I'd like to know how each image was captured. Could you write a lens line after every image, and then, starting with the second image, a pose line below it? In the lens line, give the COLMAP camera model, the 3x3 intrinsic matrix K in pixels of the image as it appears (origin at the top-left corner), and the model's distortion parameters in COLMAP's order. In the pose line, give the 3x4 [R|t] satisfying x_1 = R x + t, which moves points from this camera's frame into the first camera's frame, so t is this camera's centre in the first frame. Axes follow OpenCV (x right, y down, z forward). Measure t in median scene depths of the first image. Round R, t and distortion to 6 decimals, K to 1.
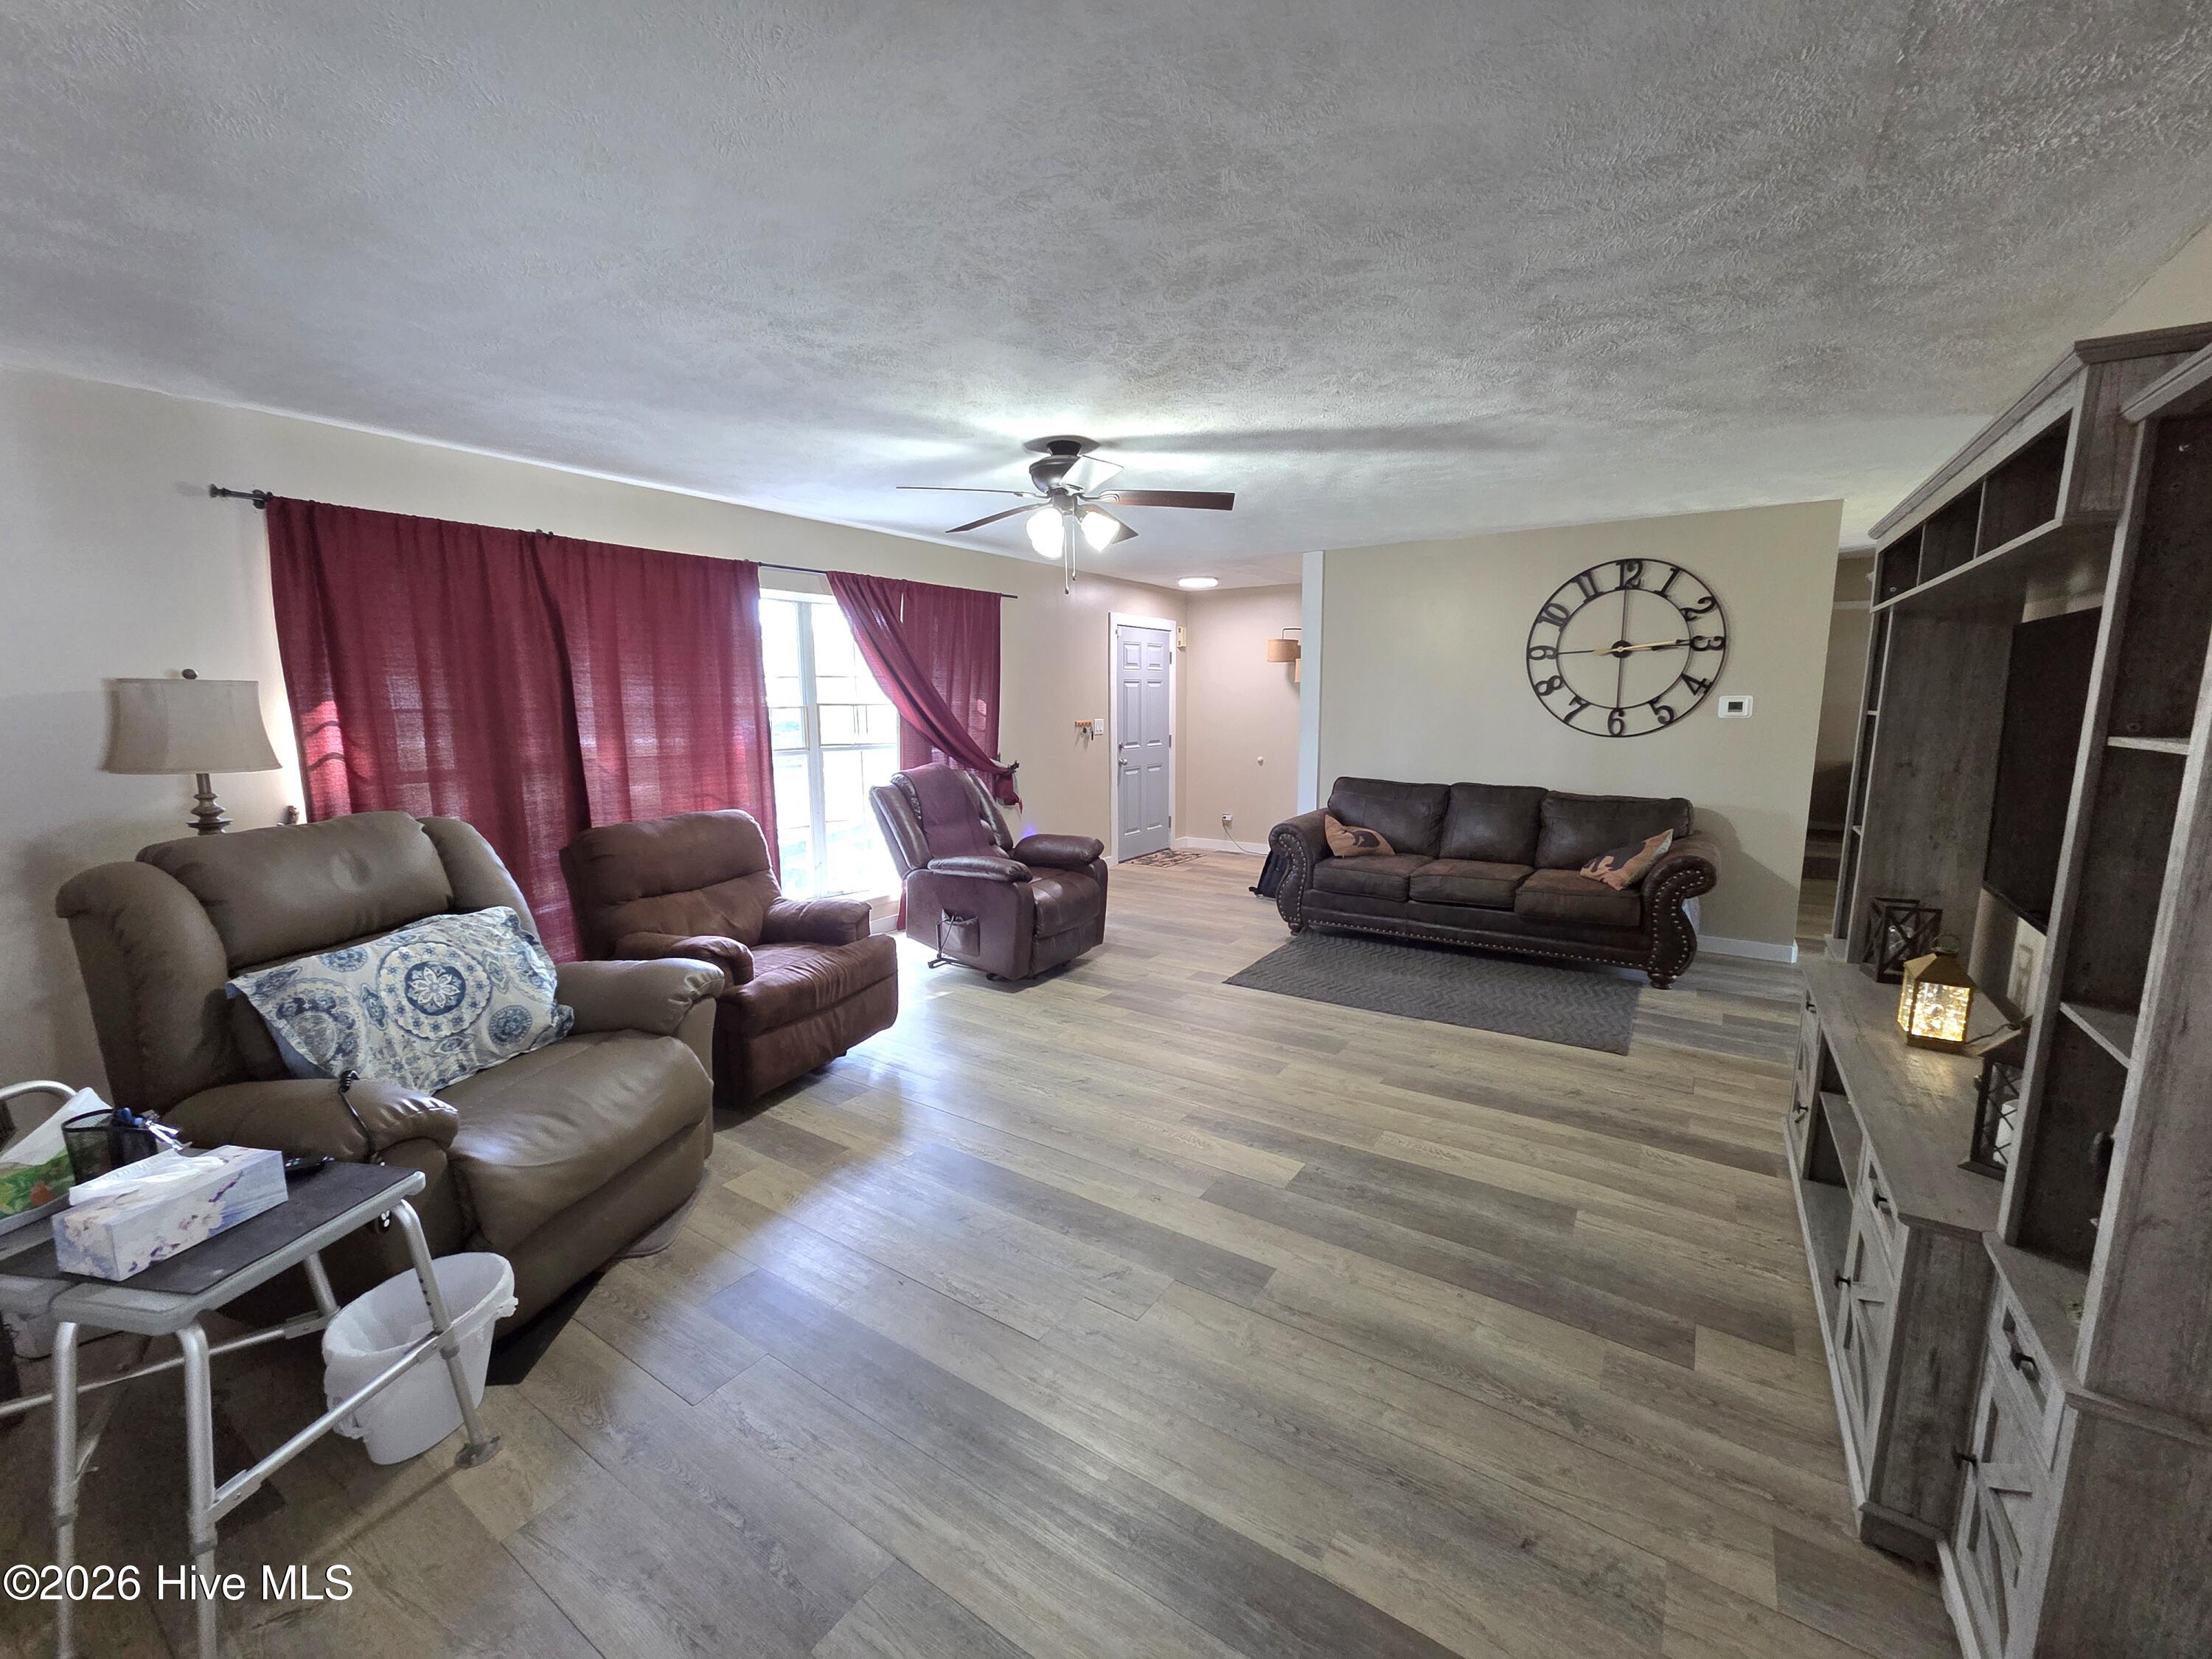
lens RADIAL K [[892.6, 0, 1103.3], [0, 892.6, 832.3], [0, 0, 1]] dist [-0.002646, 0.000002]
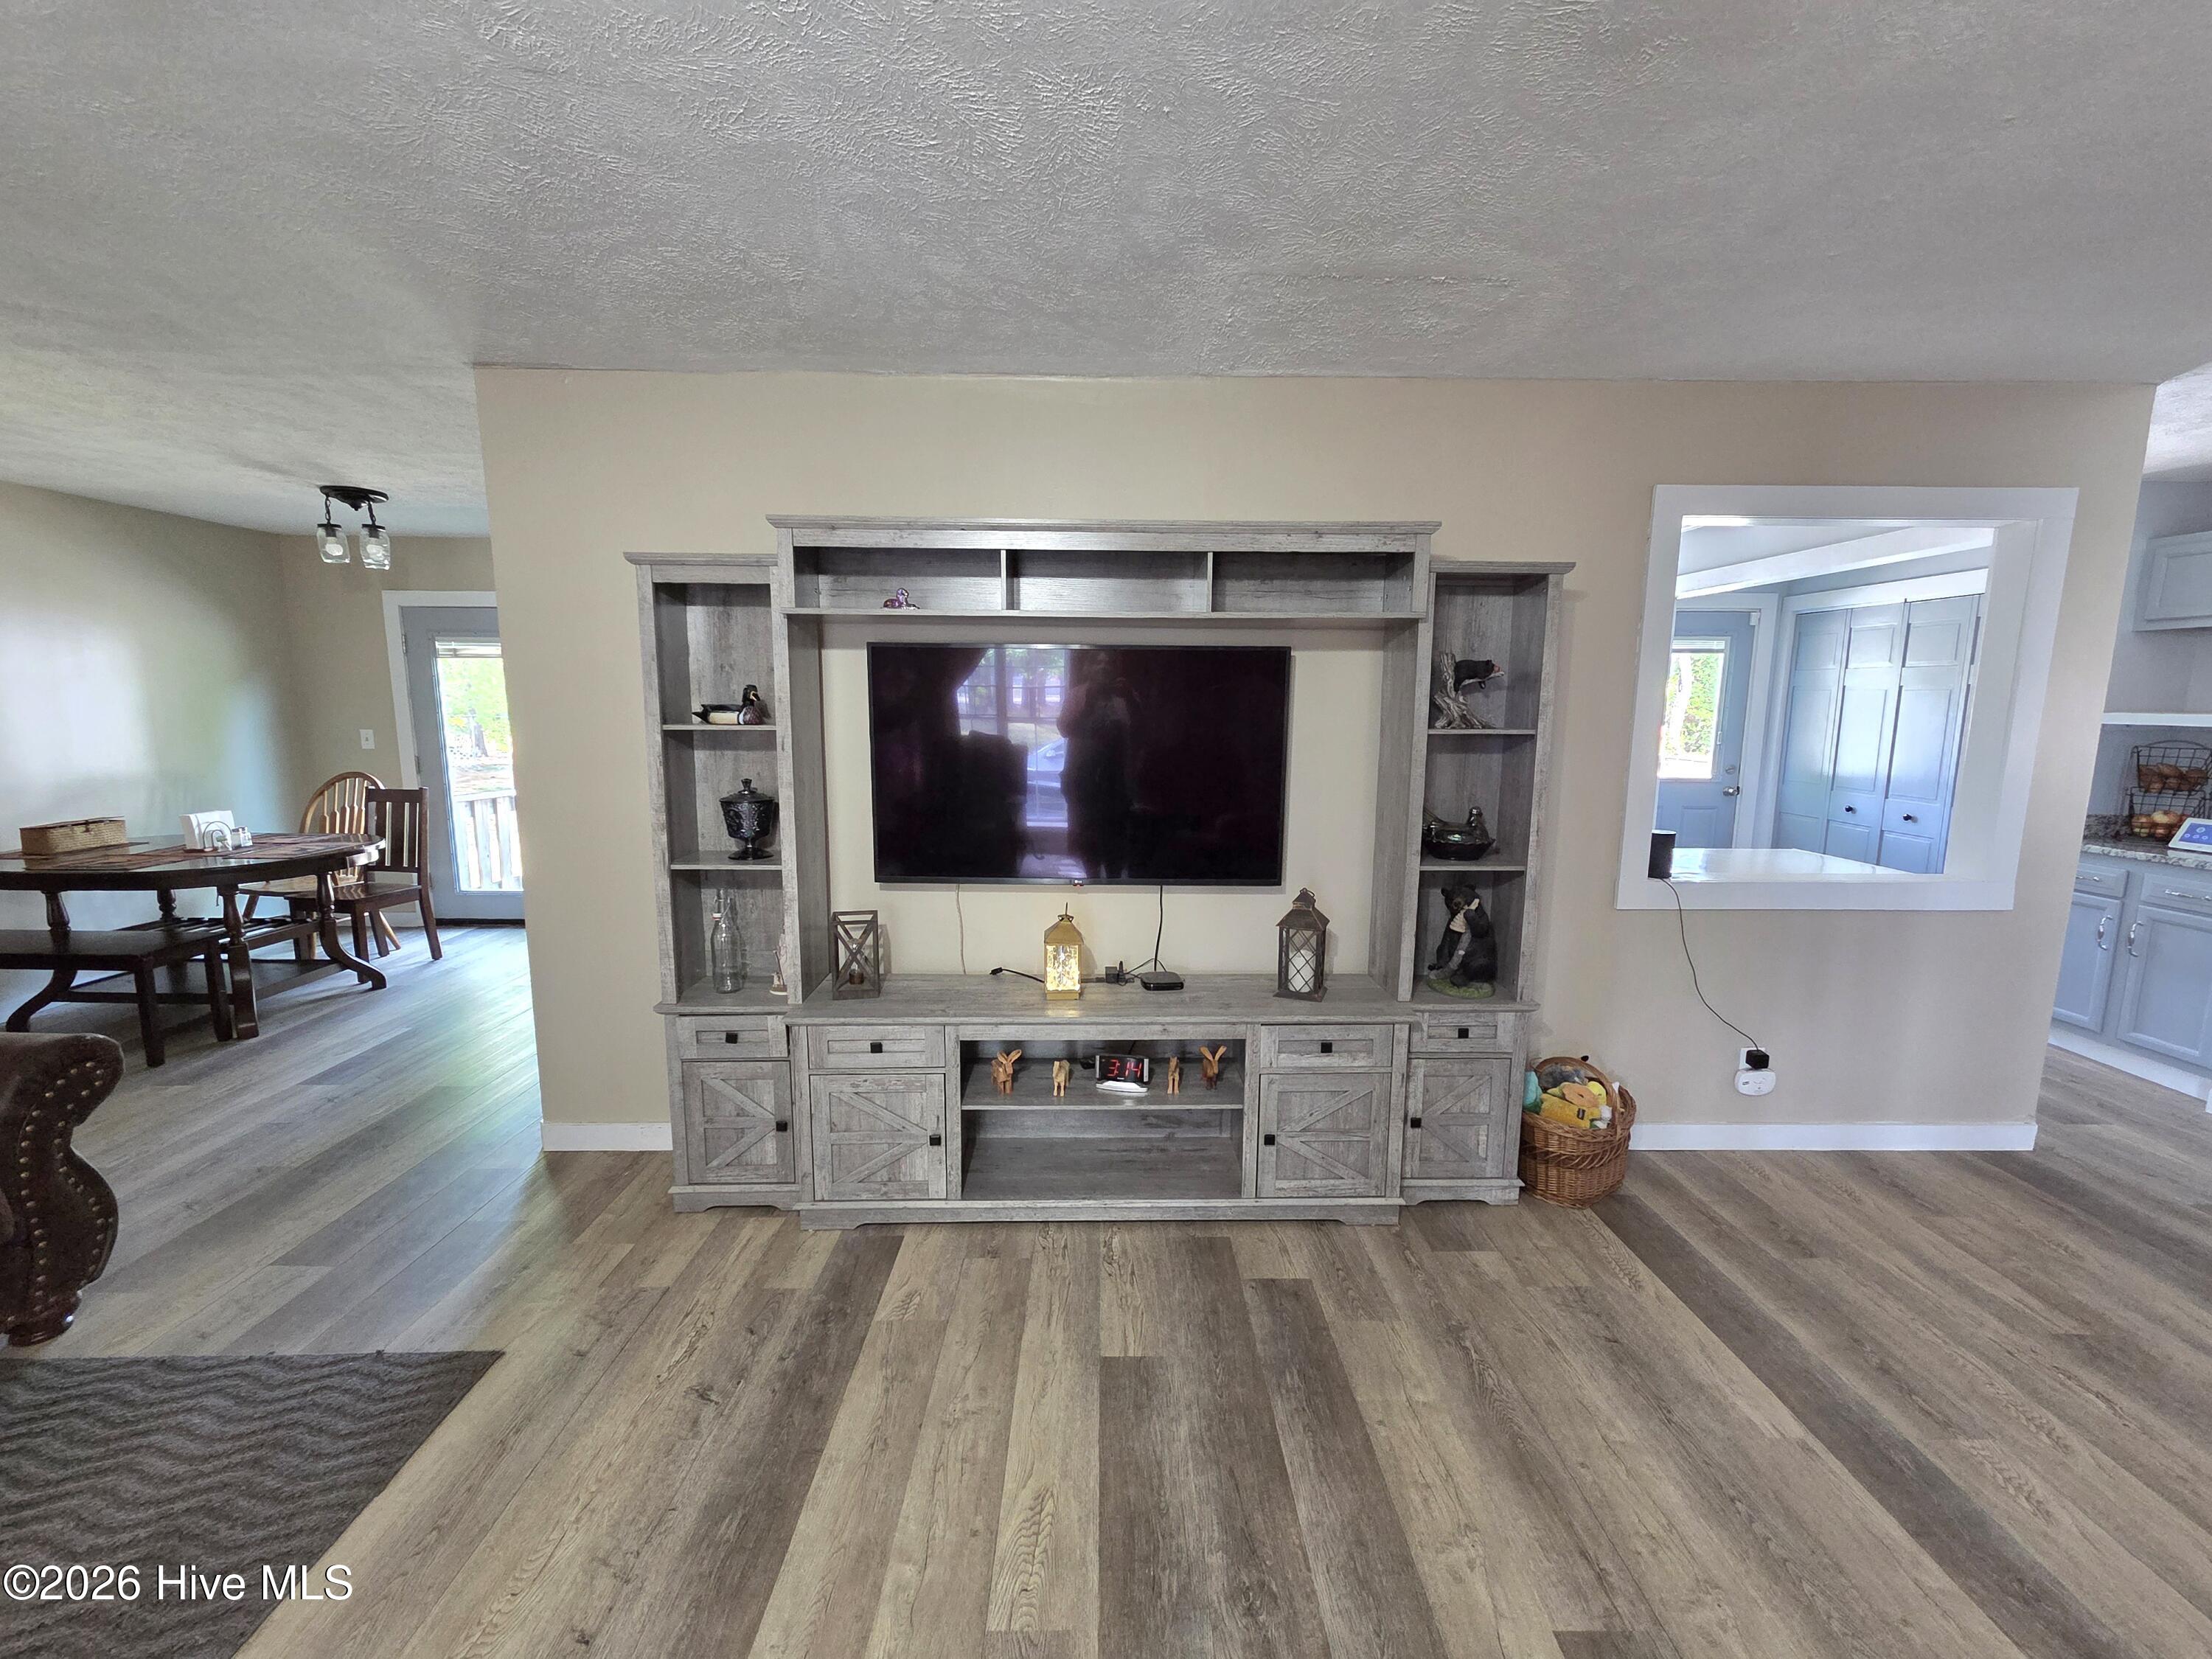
lens RADIAL K [[892.6, 0, 1103.3], [0, 892.6, 829.0], [0, 0, 1]] dist [-0.002646, 0.000002]
pose [[-0.553472, -0.119140, 0.824303, -0.063668], [0.125463, 0.966495, 0.223933, -0.184019], [-0.823364, 0.227360, -0.519980, 1.103295]]
